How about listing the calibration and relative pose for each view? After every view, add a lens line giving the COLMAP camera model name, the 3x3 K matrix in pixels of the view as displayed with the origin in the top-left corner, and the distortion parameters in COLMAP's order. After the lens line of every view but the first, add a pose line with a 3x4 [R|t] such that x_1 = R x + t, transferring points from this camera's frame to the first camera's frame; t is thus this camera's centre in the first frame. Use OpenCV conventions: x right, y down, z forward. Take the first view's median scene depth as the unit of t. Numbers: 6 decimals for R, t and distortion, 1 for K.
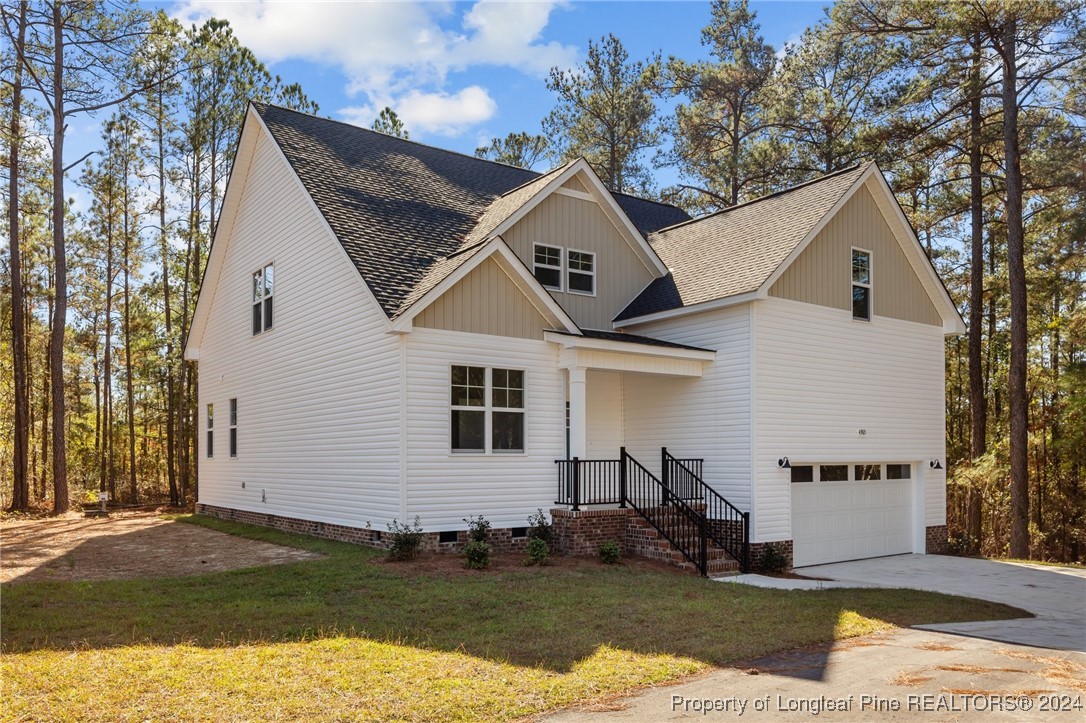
lens RADIAL K [[822.7, 0, 543.0], [0, 822.7, 361.5], [0, 0, 1]] dist [-0.004769, -0.000617]
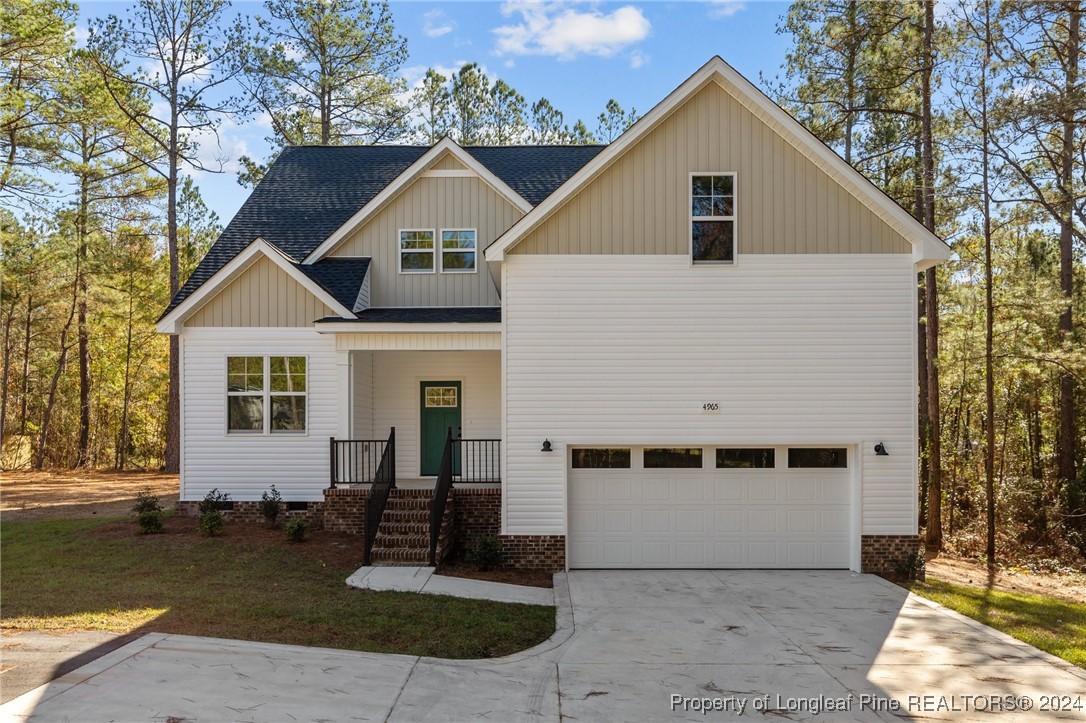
lens RADIAL K [[761.2, 0, 543.0], [0, 761.2, 361.5], [0, 0, 1]] dist [-0.000298, -0.000270]
pose [[0.804628, -0.049044, -0.591750, 0.818996], [0.069145, 0.997542, 0.011343, 0.027516], [0.589739, -0.050044, 0.806042, 0.381179]]
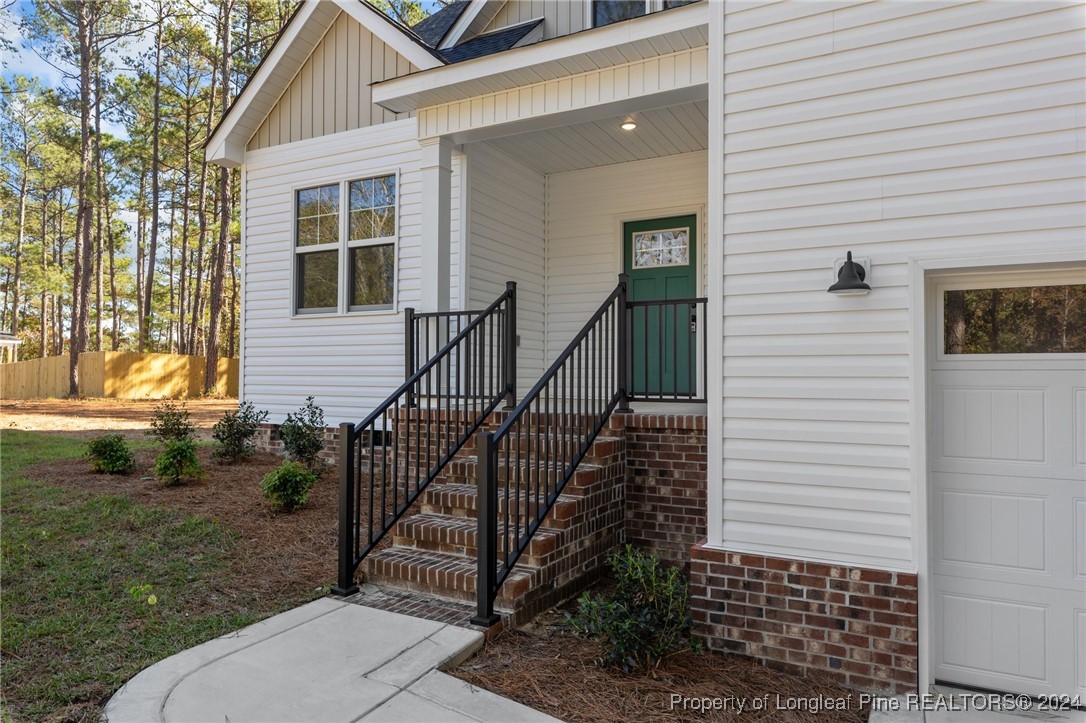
lens RADIAL K [[676.9, 0, 570.6], [0, 676.9, 363.3], [0, 0, 1]] dist [0.001095, -0.000490]
pose [[0.454839, -0.014730, -0.890452, 0.471695], [0.099861, 0.994401, 0.034560, 0.145035], [0.884957, -0.104641, 0.453763, 0.878956]]
